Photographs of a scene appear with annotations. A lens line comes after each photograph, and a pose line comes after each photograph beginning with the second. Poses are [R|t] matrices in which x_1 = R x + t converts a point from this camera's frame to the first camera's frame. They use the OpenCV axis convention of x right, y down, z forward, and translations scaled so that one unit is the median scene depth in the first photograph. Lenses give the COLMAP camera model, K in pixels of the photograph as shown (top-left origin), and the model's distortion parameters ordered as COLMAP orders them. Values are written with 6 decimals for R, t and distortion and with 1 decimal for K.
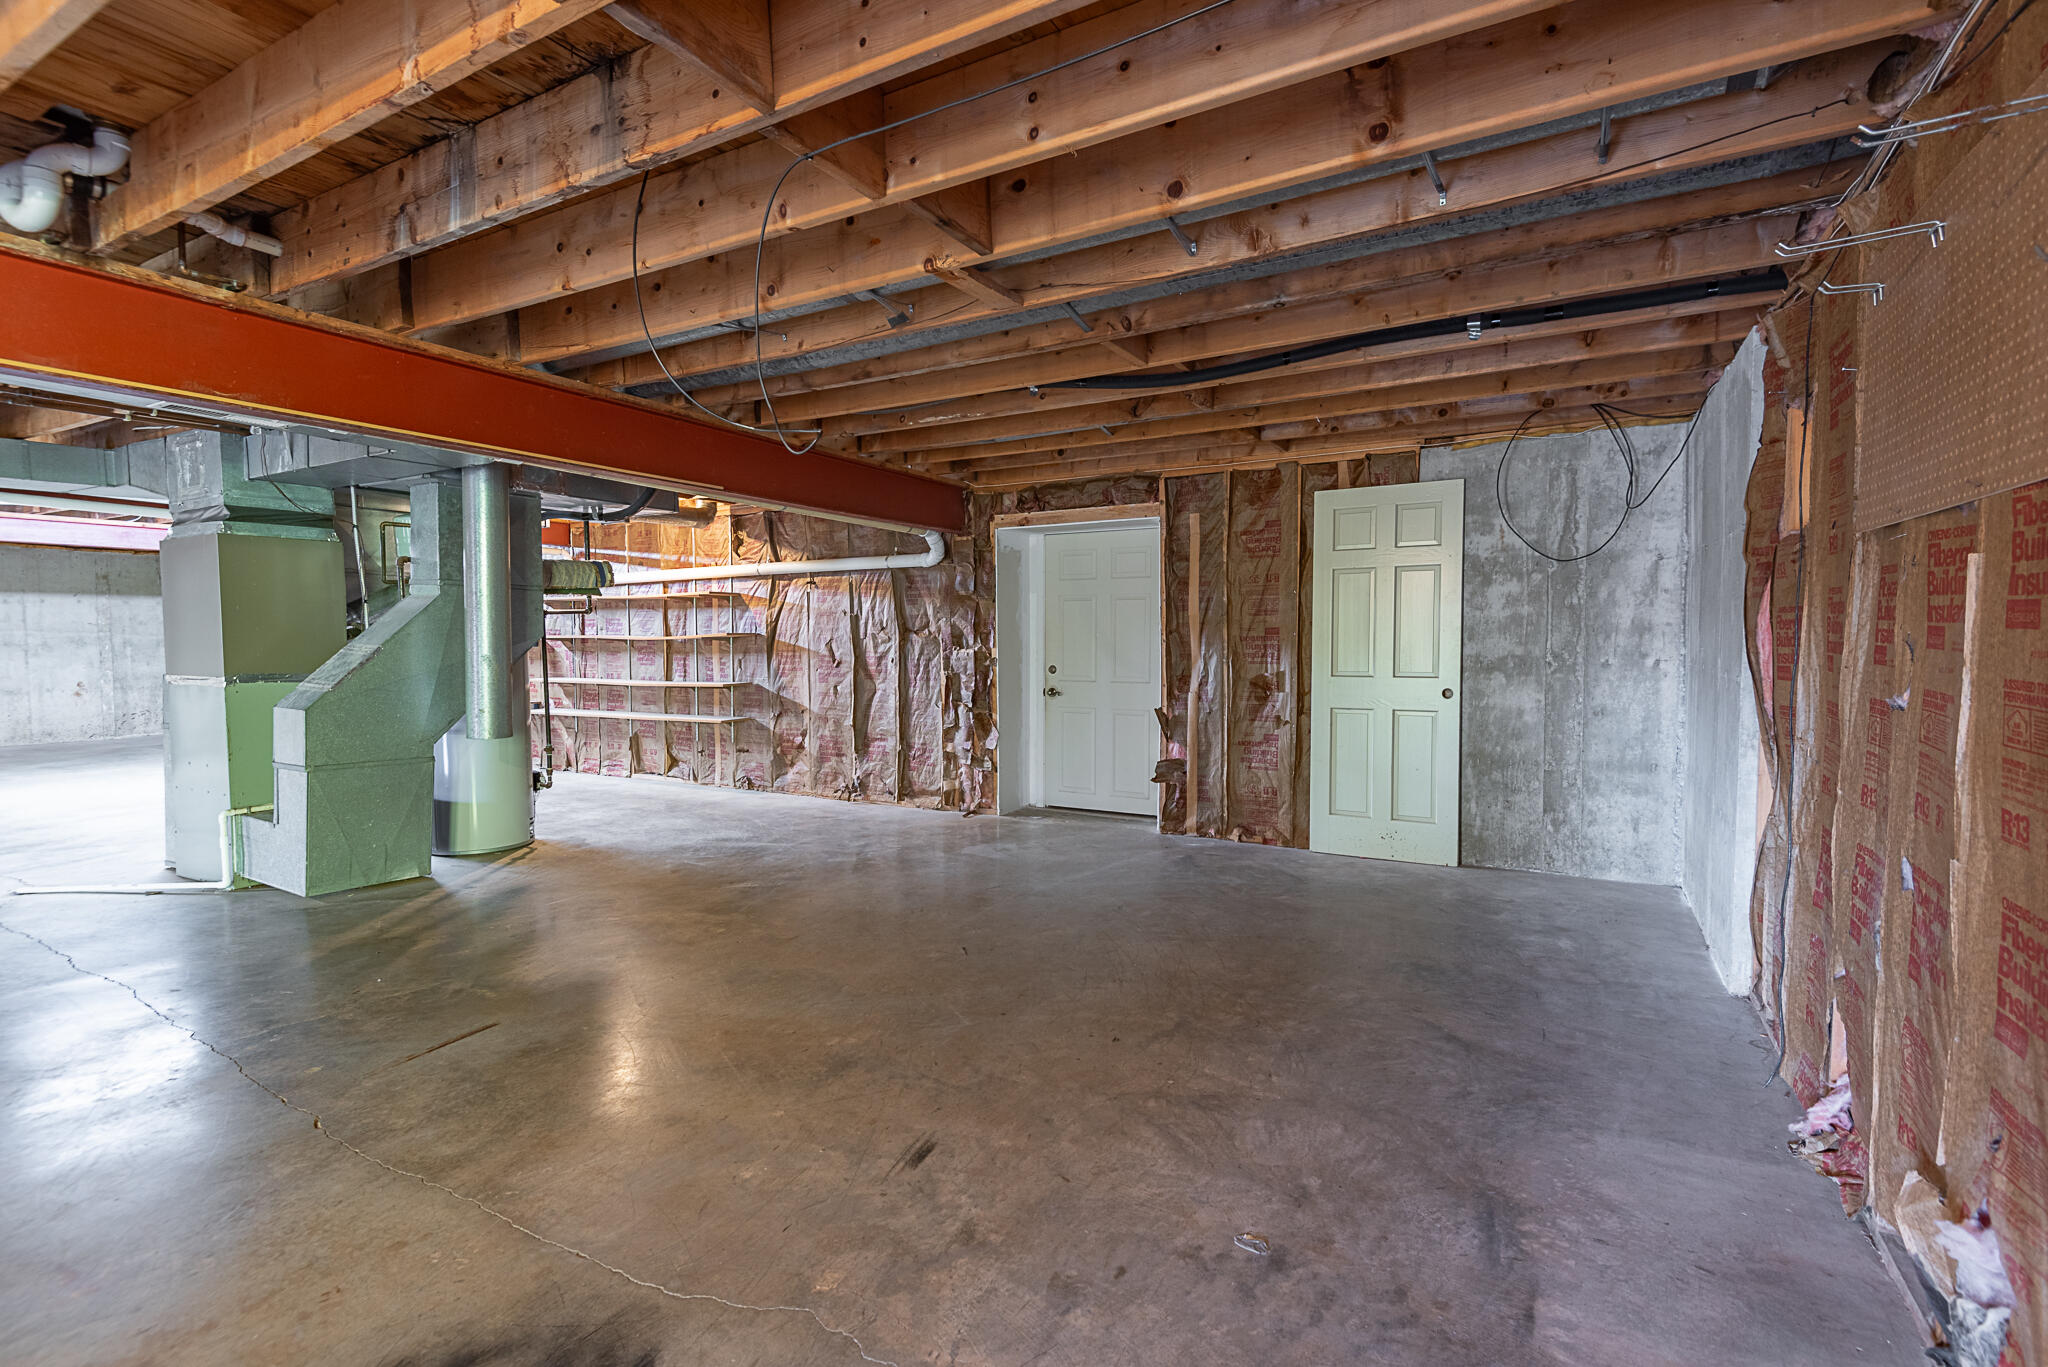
lens RADIAL K [[939.2, 0, 1020.7], [0, 939.2, 679.9], [0, 0, 1]] dist [0.033342, -0.023280]
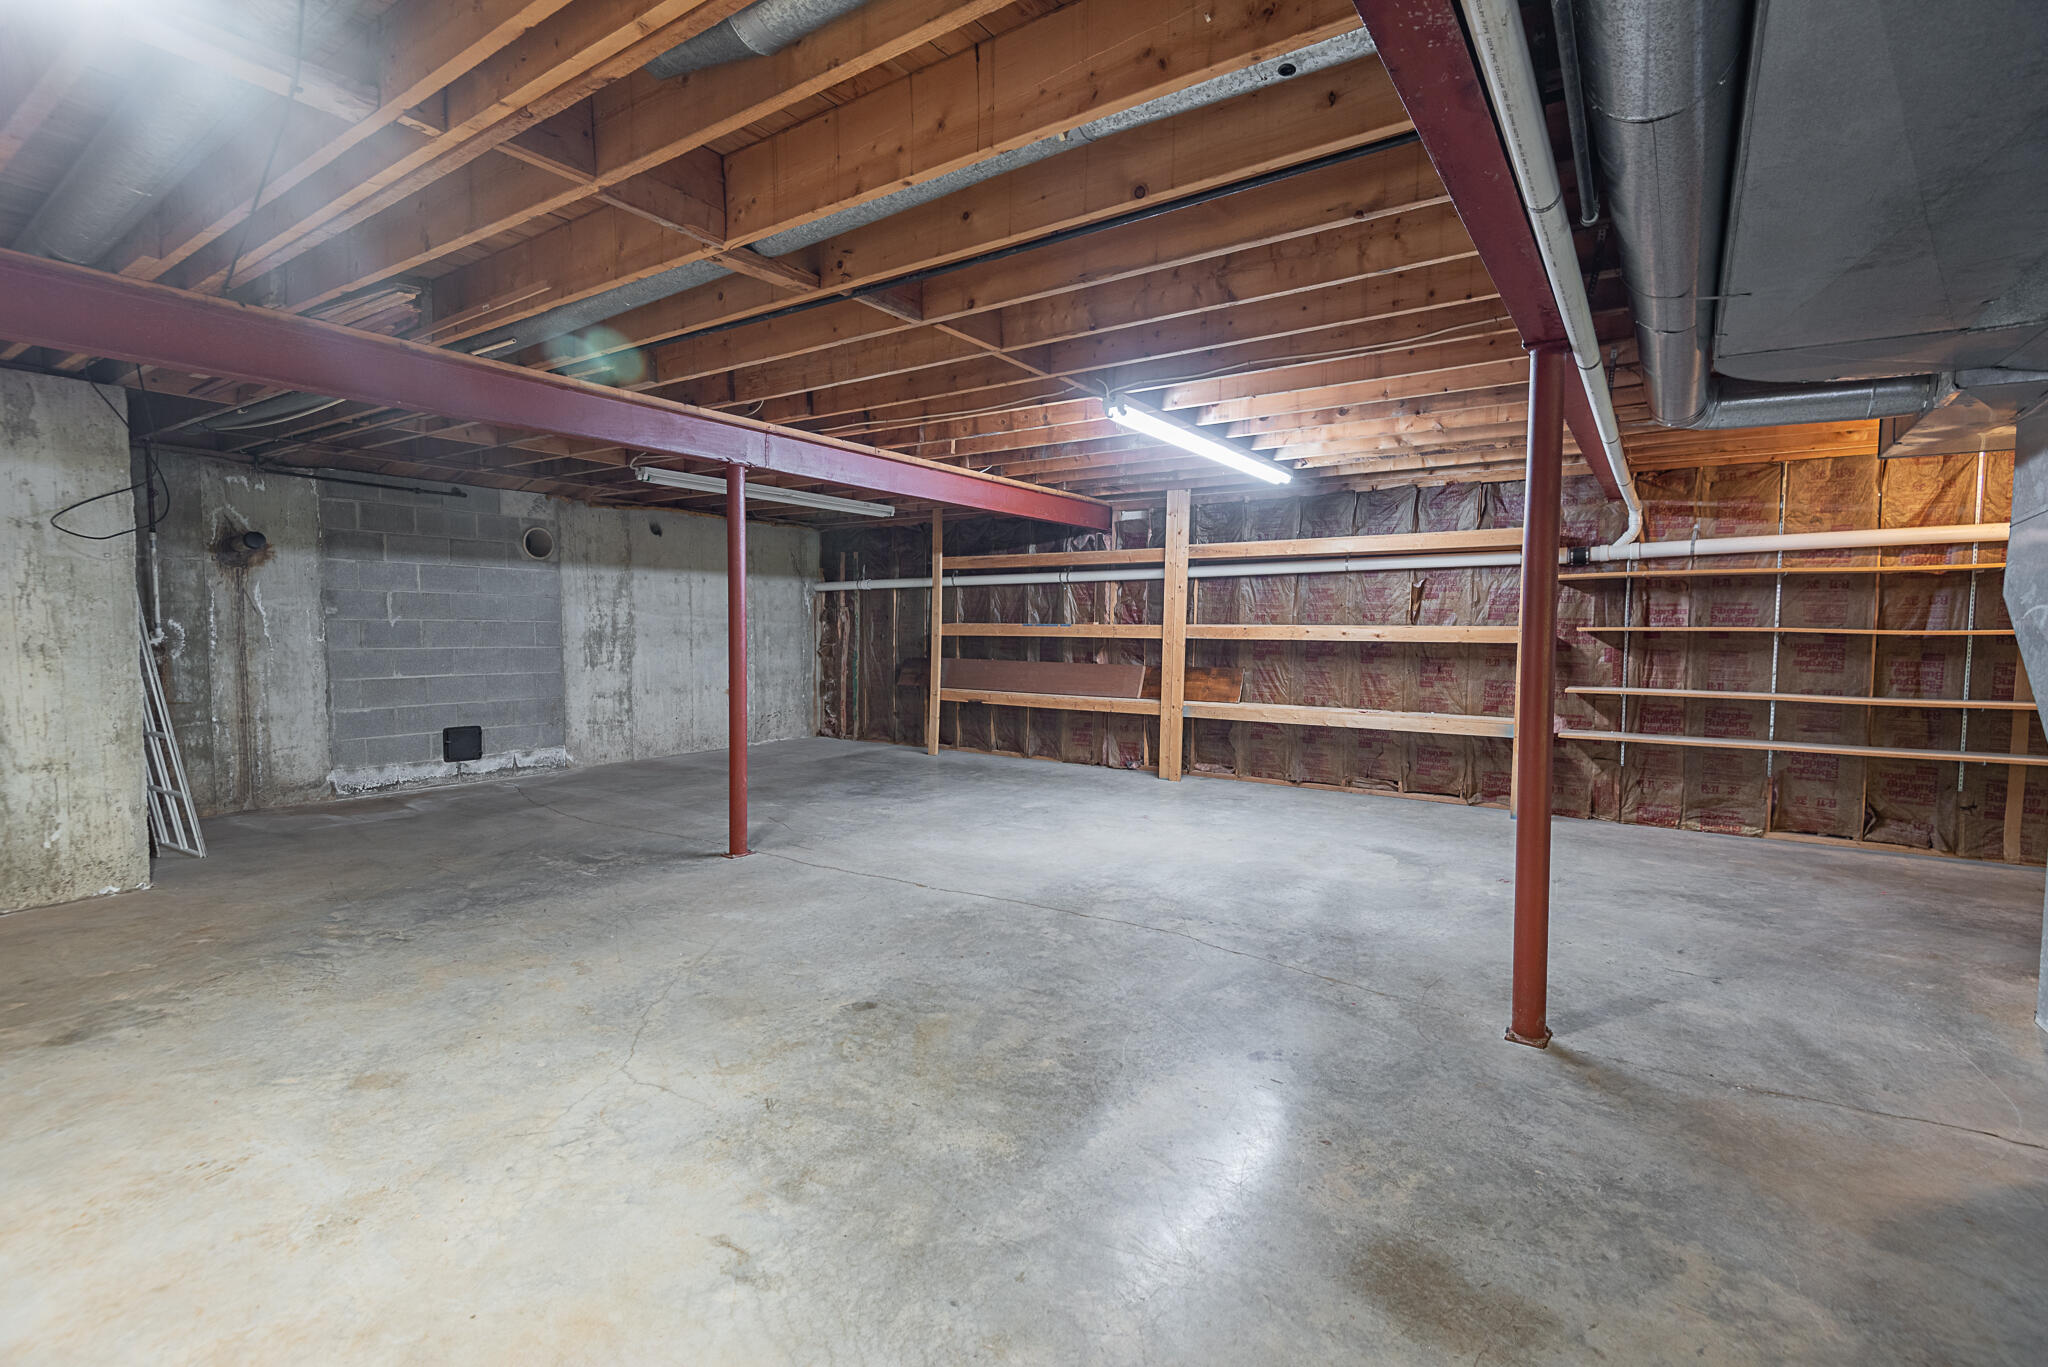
lens RADIAL K [[939.2, 0, 1020.7], [0, 939.2, 679.9], [0, 0, 1]] dist [0.033342, -0.023280]
pose [[0.995062, 0.014294, -0.098218, -0.831030], [-0.013572, 0.999876, 0.008016, -0.007691], [0.098320, -0.006643, 0.995133, 0.250141]]
